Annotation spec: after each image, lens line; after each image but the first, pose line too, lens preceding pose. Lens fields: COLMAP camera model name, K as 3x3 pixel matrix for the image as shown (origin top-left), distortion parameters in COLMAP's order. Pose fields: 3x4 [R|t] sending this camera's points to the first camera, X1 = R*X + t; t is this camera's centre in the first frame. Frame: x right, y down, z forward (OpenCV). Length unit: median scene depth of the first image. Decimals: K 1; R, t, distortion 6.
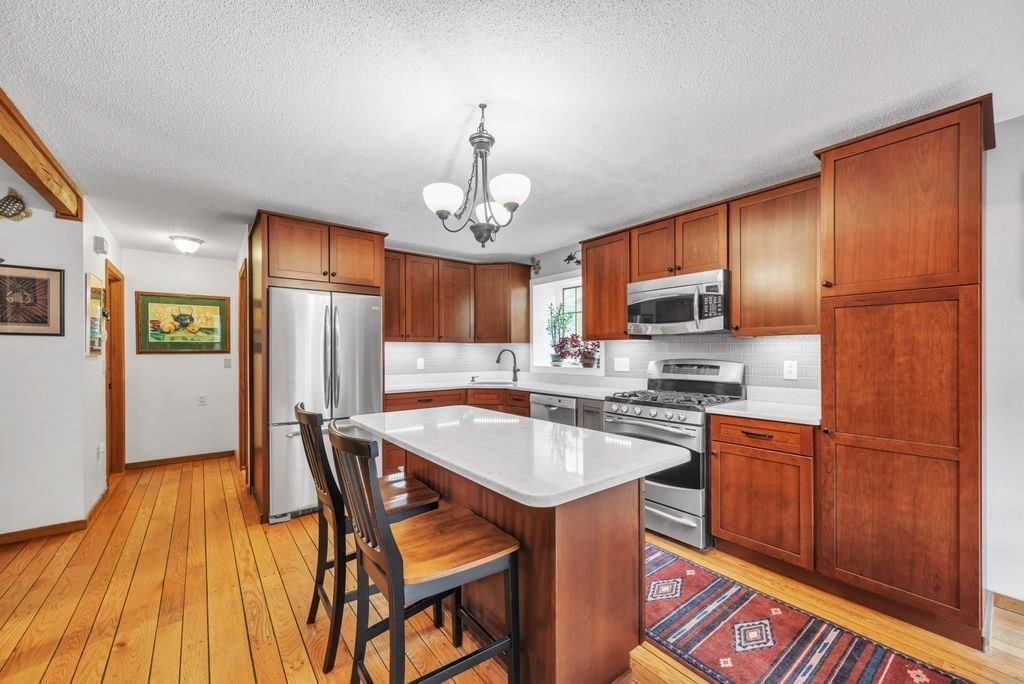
lens RADIAL K [[400.1, 0, 510.8], [0, 400.1, 350.0], [0, 0, 1]] dist [-0.002746, -0.000028]
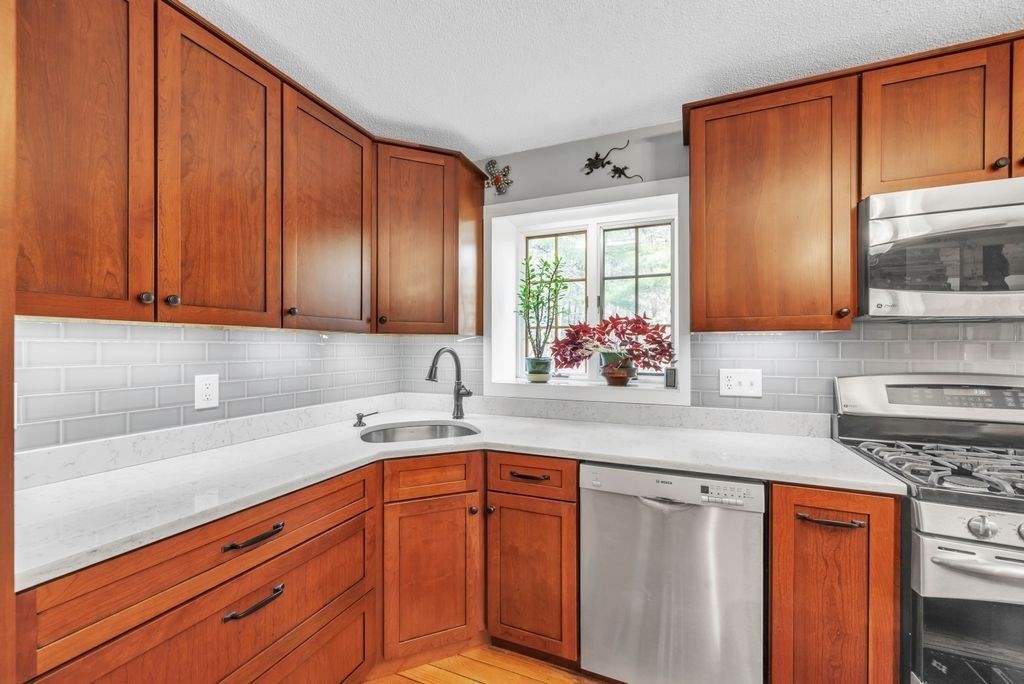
lens RADIAL K [[400.1, 0, 512.6], [0, 400.1, 345.7], [0, 0, 1]] dist [-0.002746, -0.000028]
pose [[0.869493, 0.007235, 0.493892, -0.207524], [-0.006426, 0.999974, -0.003336, -0.004575], [-0.493904, -0.000273, 0.869517, 0.719740]]
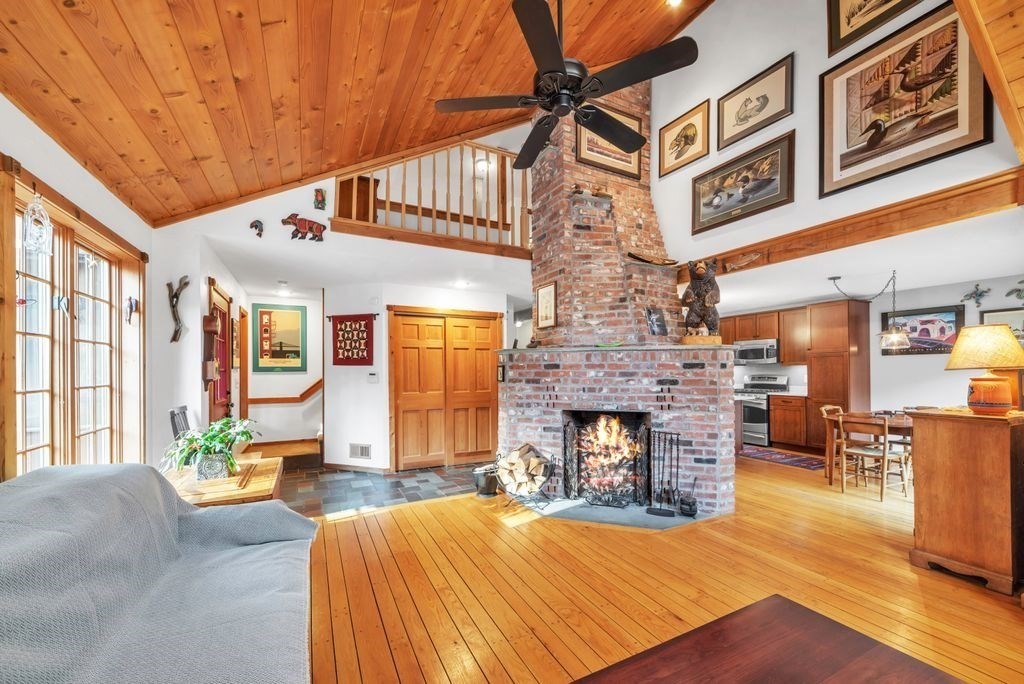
lens RADIAL K [[400.1, 0, 518.7], [0, 400.1, 365.8], [0, 0, 1]] dist [-0.002746, -0.000028]
pose [[0.984084, -0.004628, -0.177642, -0.455740], [0.003739, 0.999979, -0.005340, -0.017339], [0.177663, 0.004591, 0.984081, -1.299770]]
